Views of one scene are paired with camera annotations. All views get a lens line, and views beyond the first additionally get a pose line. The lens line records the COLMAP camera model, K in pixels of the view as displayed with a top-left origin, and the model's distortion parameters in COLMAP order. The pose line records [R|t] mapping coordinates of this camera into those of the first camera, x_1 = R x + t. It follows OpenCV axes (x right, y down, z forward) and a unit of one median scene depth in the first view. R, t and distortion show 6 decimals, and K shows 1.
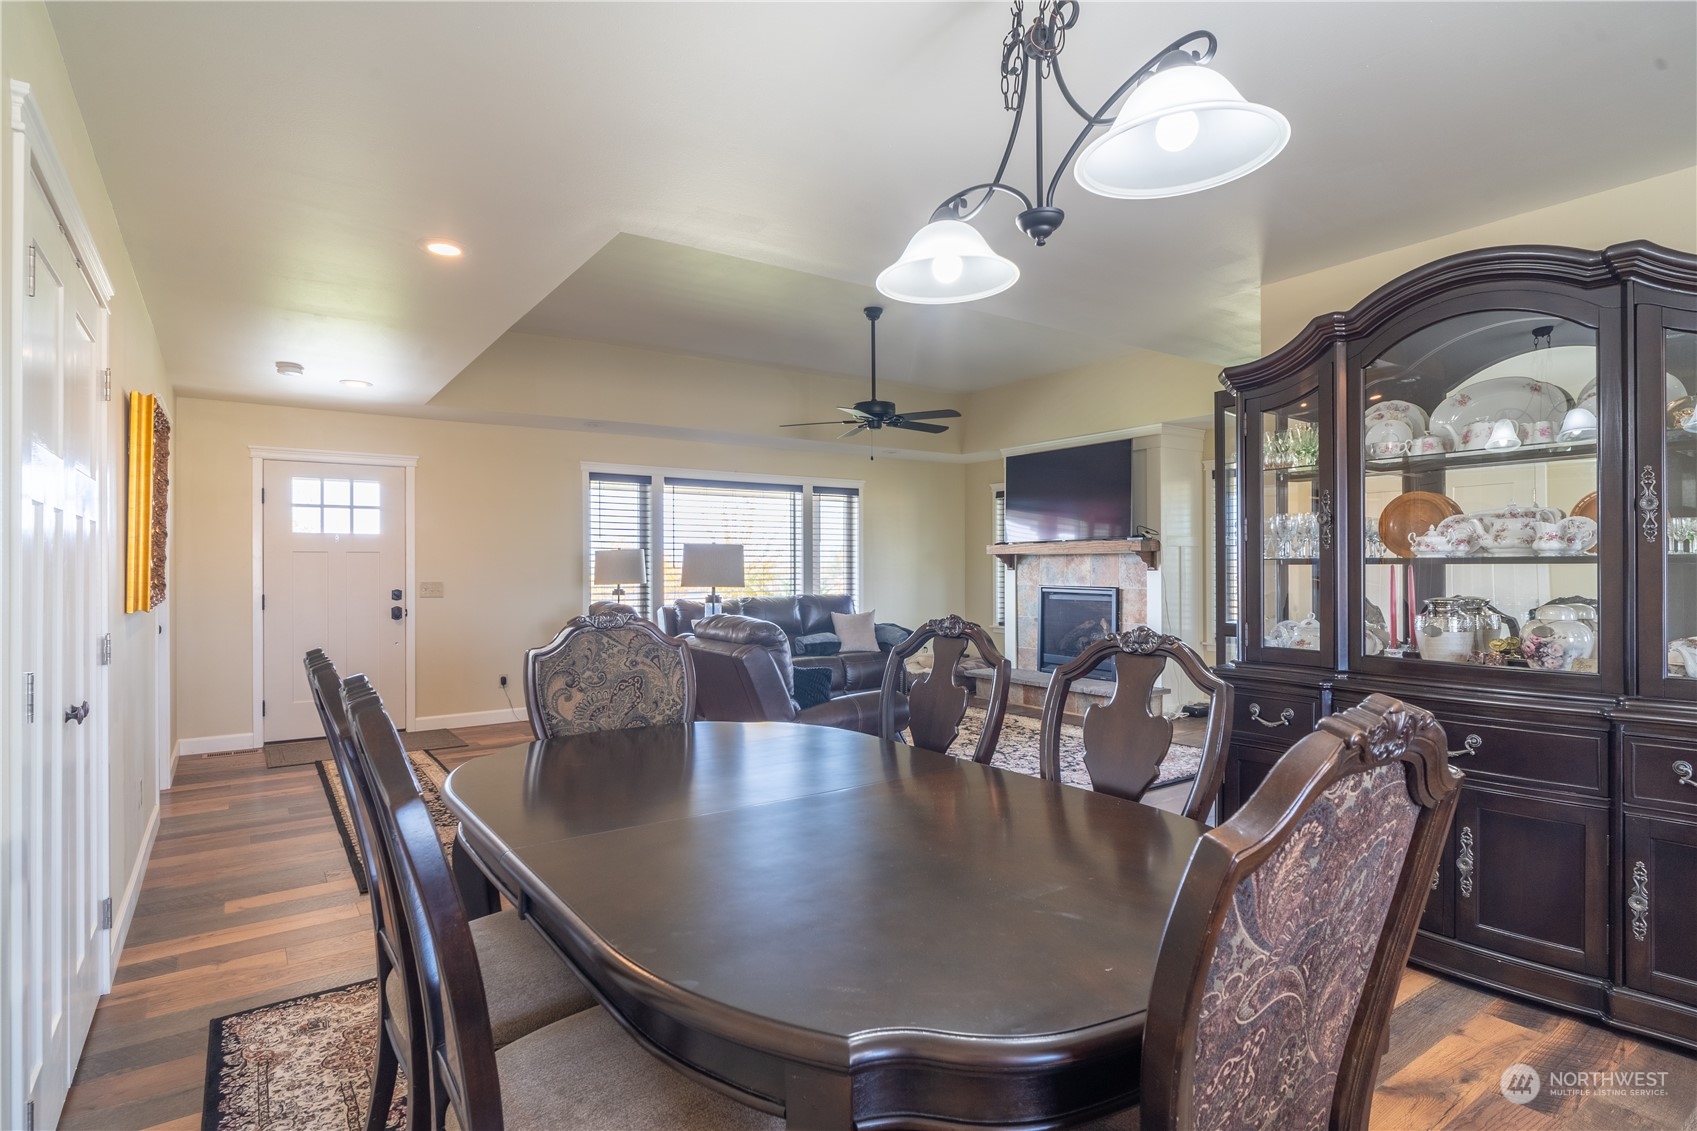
lens RADIAL K [[881.0, 0, 848.0], [0, 881.0, 562.5], [0, 0, 1]] dist [-0.000579, 0.000521]
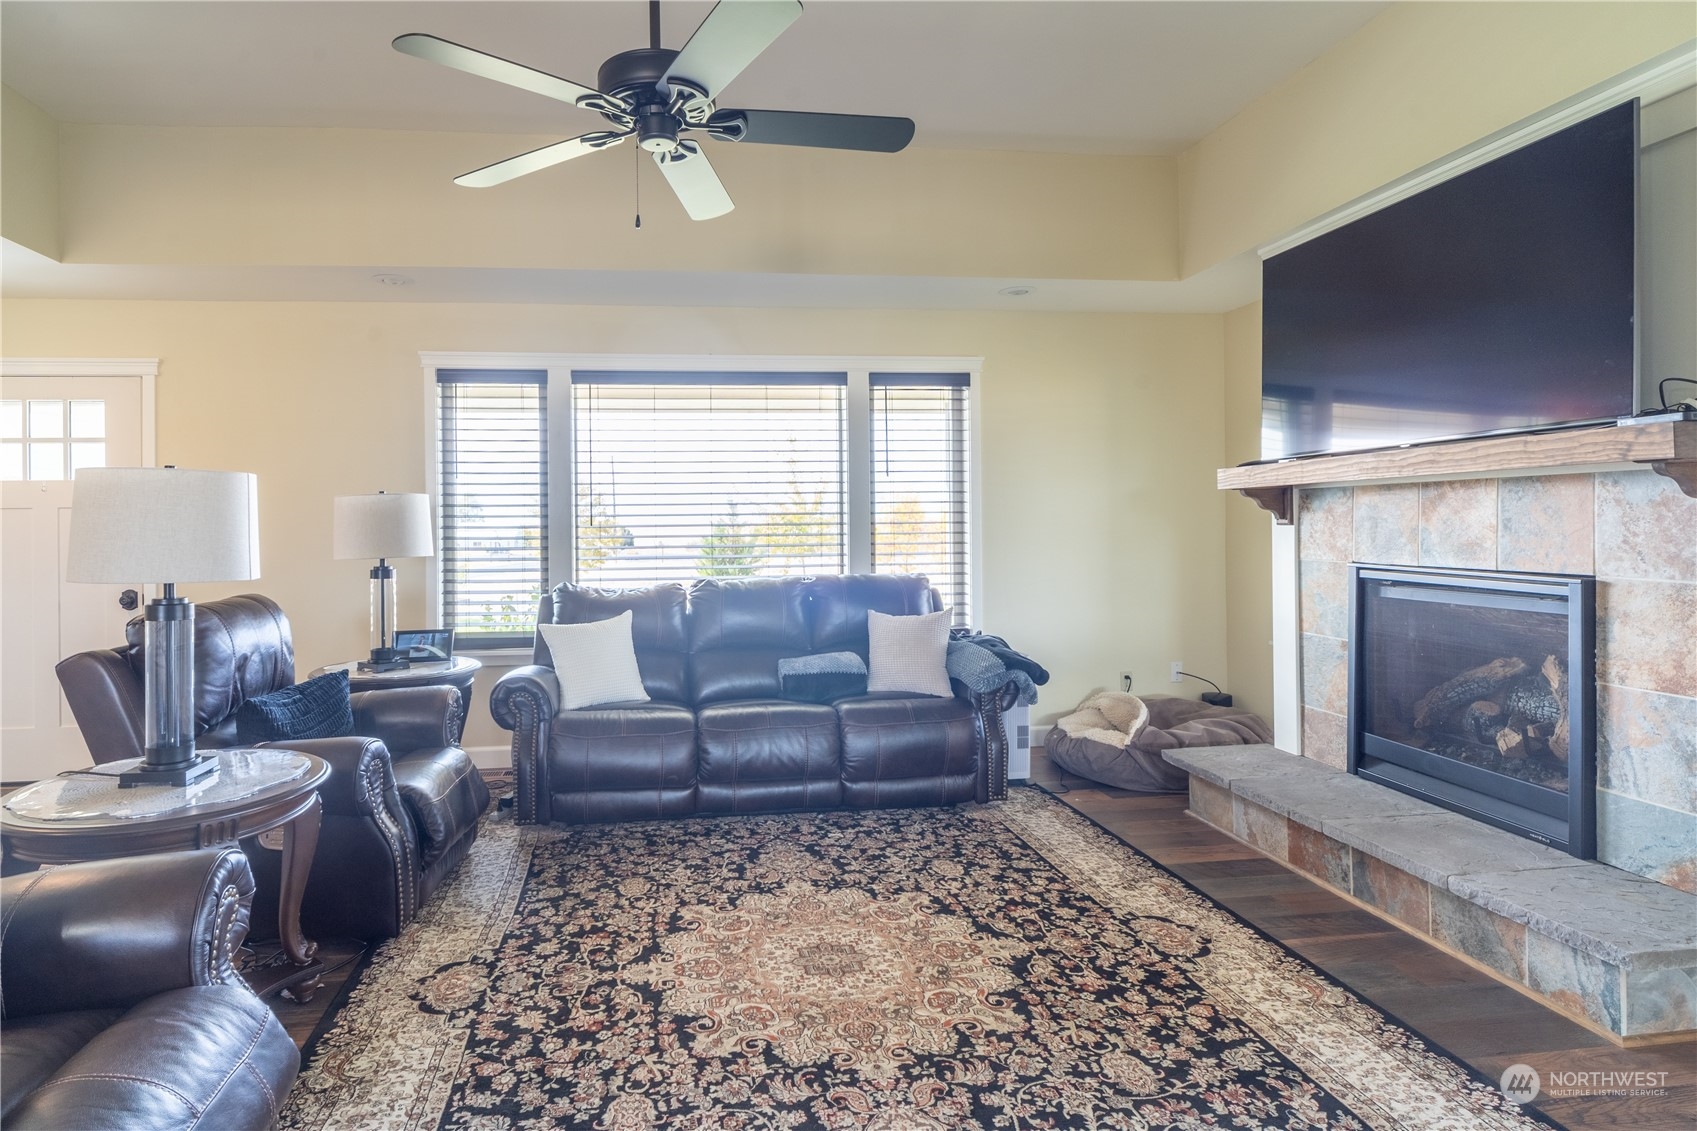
lens RADIAL K [[911.5, 0, 764.3], [0, 911.5, 522.2], [0, 0, 1]] dist [-0.002847, -0.001218]
pose [[0.881230, -0.010115, -0.472579, 0.178222], [0.013676, 0.999898, 0.004101, 0.002150], [0.472489, -0.010077, 0.881279, 0.506068]]
